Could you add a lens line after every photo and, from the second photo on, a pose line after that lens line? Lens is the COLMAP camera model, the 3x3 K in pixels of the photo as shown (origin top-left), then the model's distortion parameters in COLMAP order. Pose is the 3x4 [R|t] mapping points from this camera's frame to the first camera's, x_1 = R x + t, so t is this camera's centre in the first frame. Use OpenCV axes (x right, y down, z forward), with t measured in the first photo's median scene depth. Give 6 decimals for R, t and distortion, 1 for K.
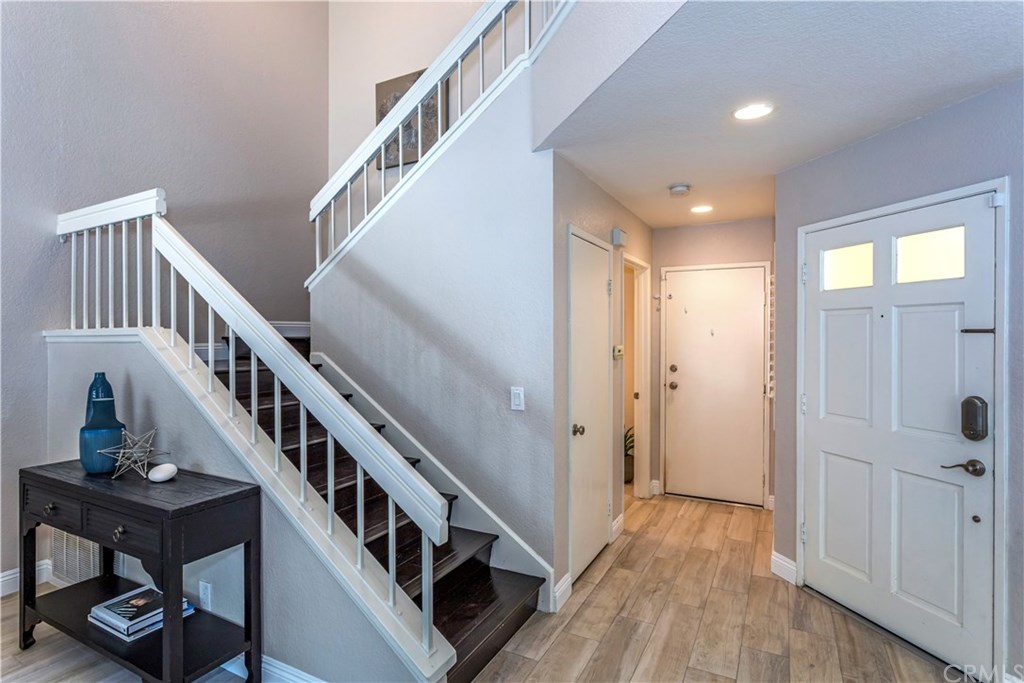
lens RADIAL K [[517.8, 0, 500.6], [0, 517.8, 335.5], [0, 0, 1]] dist [-0.001305, 0.000076]
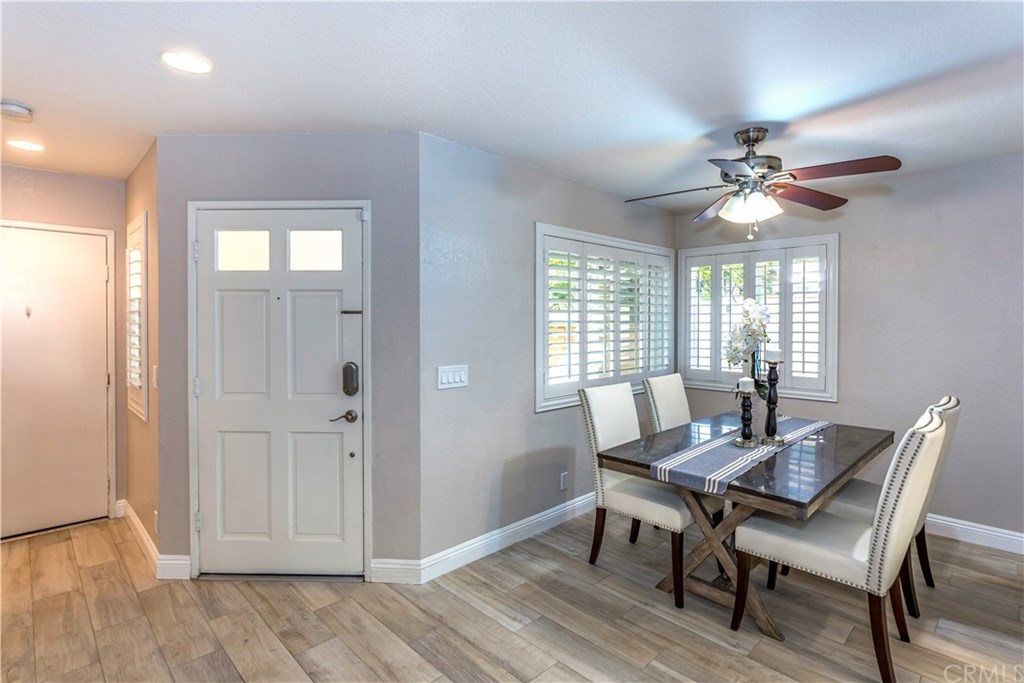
lens RADIAL K [[515.7, 0, 515.7], [0, 515.7, 327.1], [0, 0, 1]] dist [-0.001191, -0.000069]
pose [[0.294365, -0.010645, 0.955634, -0.164993], [-0.001133, 0.999933, 0.011488, 0.010454], [-0.955692, -0.004465, 0.294333, 0.167905]]
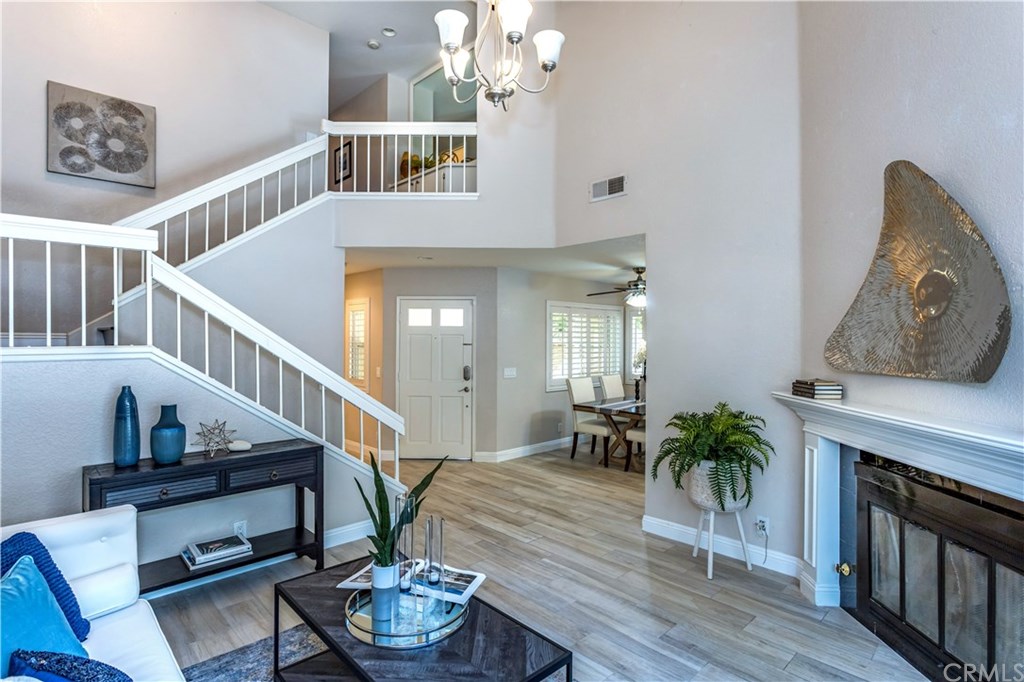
lens RADIAL K [[517.8, 0, 500.6], [0, 517.8, 335.0], [0, 0, 1]] dist [-0.001305, 0.000076]
pose [[0.327580, 0.008337, 0.944787, -1.485524], [-0.004768, 0.999963, -0.007171, -0.034417], [-0.944811, -0.002155, 0.327608, -0.144363]]
